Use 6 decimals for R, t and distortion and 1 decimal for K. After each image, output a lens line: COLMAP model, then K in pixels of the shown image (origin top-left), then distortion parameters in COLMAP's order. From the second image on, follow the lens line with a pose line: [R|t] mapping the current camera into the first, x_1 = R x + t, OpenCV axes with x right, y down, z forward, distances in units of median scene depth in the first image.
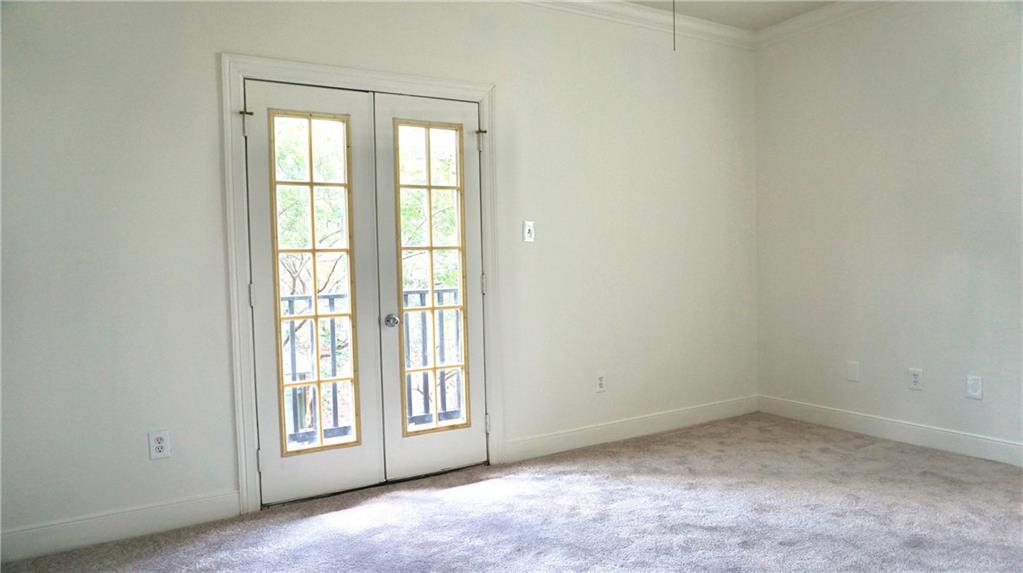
lens RADIAL K [[681.7, 0, 510.8], [0, 681.7, 286.2], [0, 0, 1]] dist [-0.028110, 0.021073]
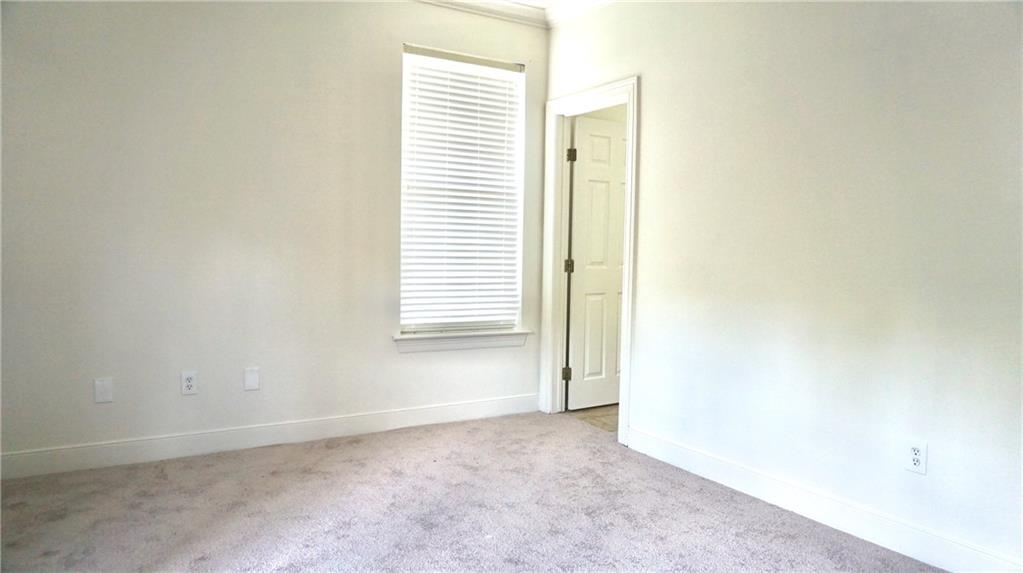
lens RADIAL K [[681.7, 0, 511.0], [0, 681.7, 285.8], [0, 0, 1]] dist [-0.028110, 0.021073]
pose [[0.000570, -0.035787, 0.999359, -0.301630], [0.015397, 0.999241, 0.035774, -0.018474], [-0.999881, 0.015367, 0.001120, 0.572899]]
